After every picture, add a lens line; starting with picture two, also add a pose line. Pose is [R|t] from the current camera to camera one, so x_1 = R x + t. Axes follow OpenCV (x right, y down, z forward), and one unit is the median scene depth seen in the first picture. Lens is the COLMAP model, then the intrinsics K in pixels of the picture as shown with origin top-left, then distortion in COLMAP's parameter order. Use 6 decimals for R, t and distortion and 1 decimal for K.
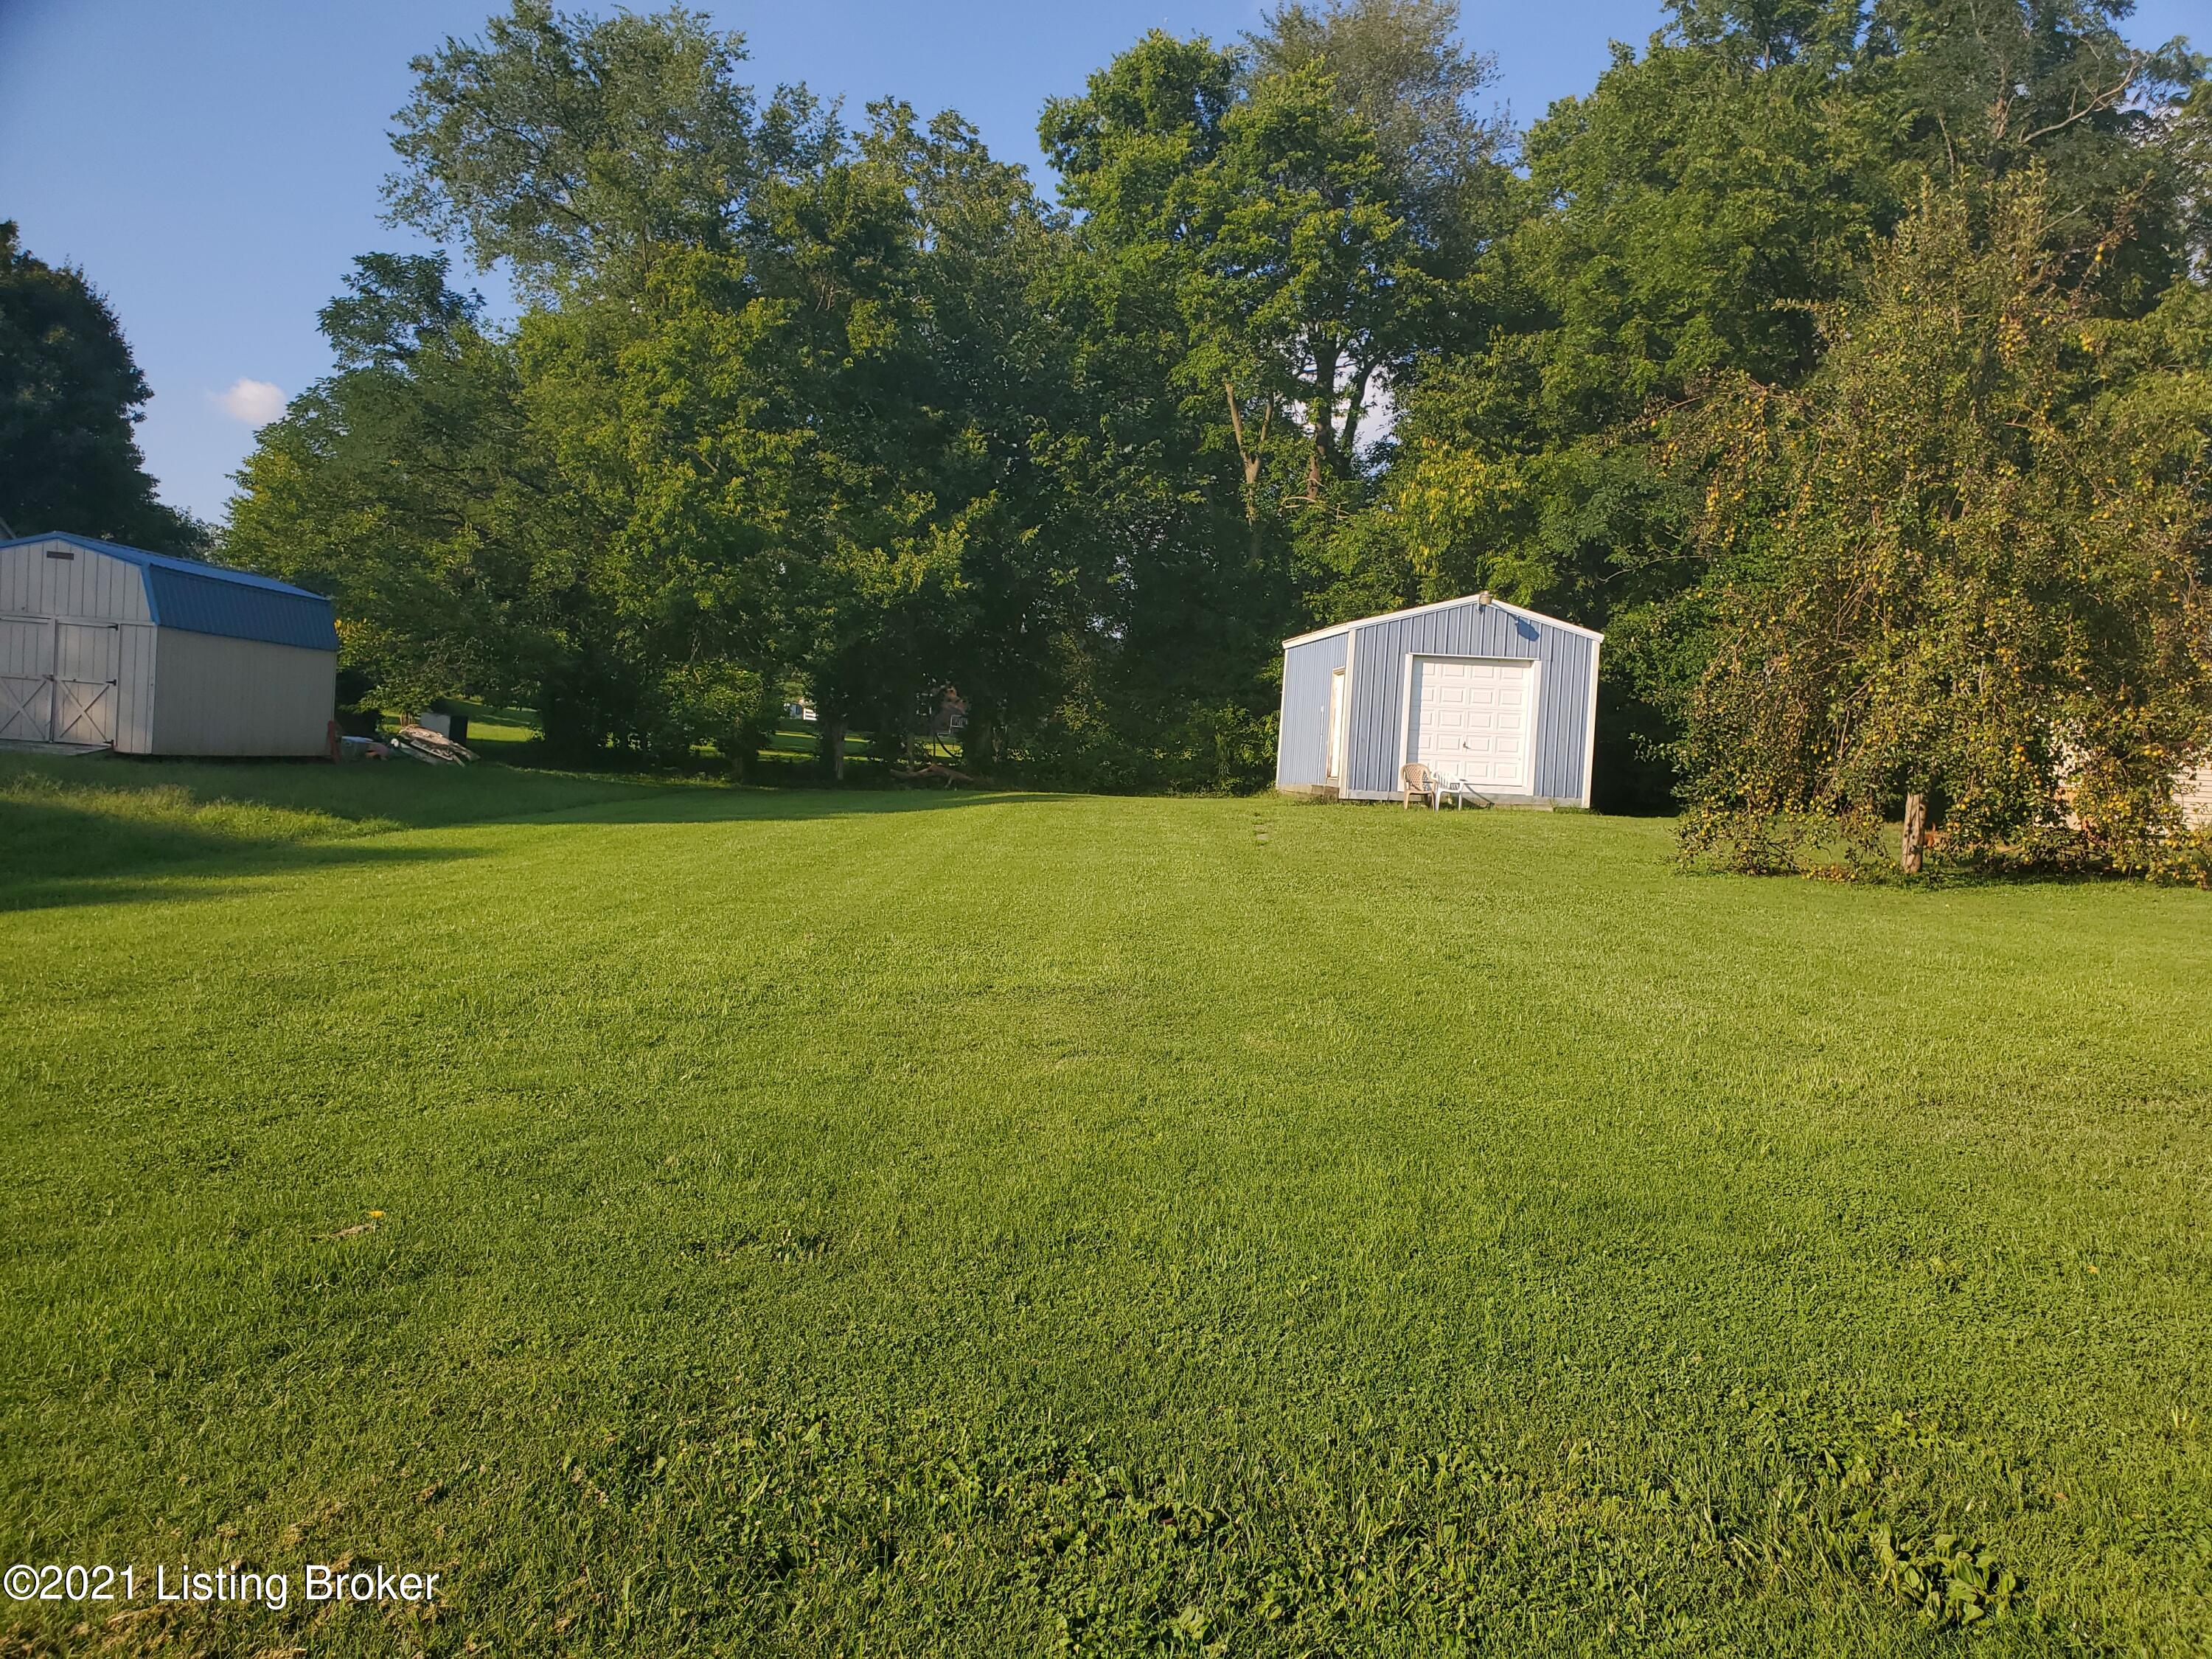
lens RADIAL K [[1691.7, 0, 1093.1], [0, 1691.7, 837.4], [0, 0, 1]] dist [0.038419, 0.001088]
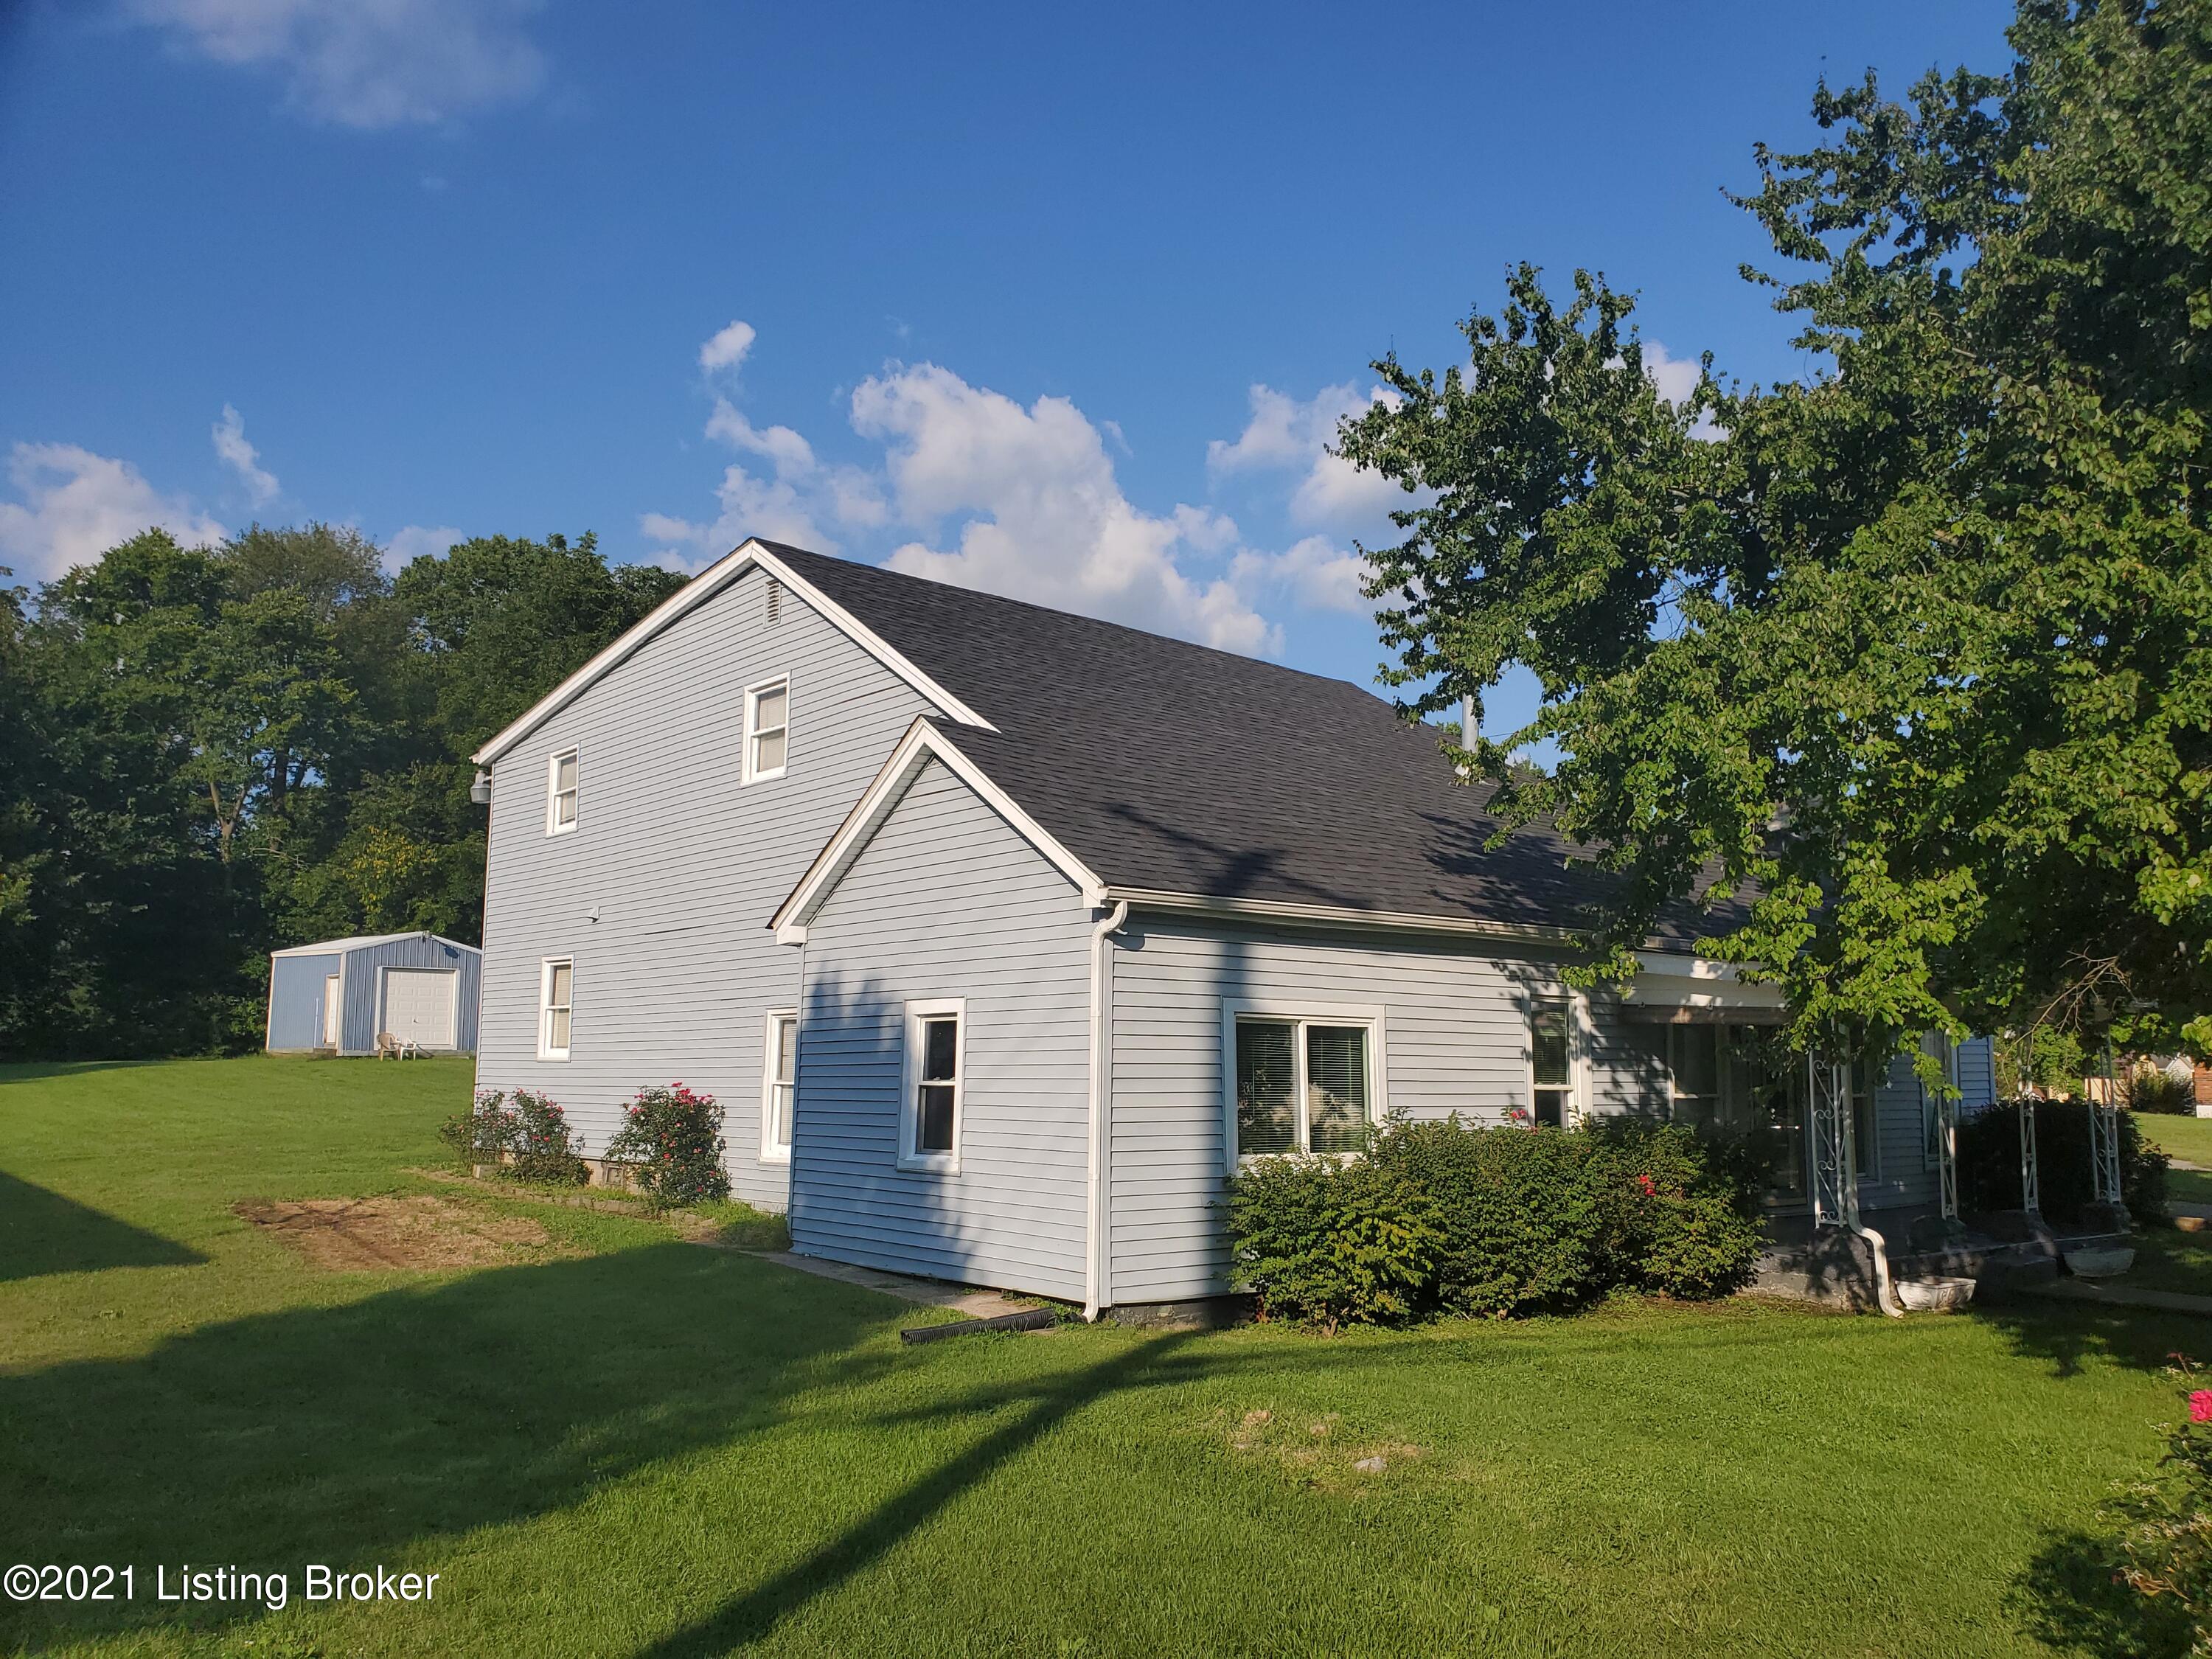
lens RADIAL K [[1691.7, 0, 1095.9], [0, 1691.7, 832.9], [0, 0, 1]] dist [0.038419, 0.001088]
pose [[0.765798, 0.036815, 0.642027, -0.312342], [0.052269, 0.991494, -0.119199, -0.001660], [-0.640954, 0.124840, 0.757360, -0.652741]]
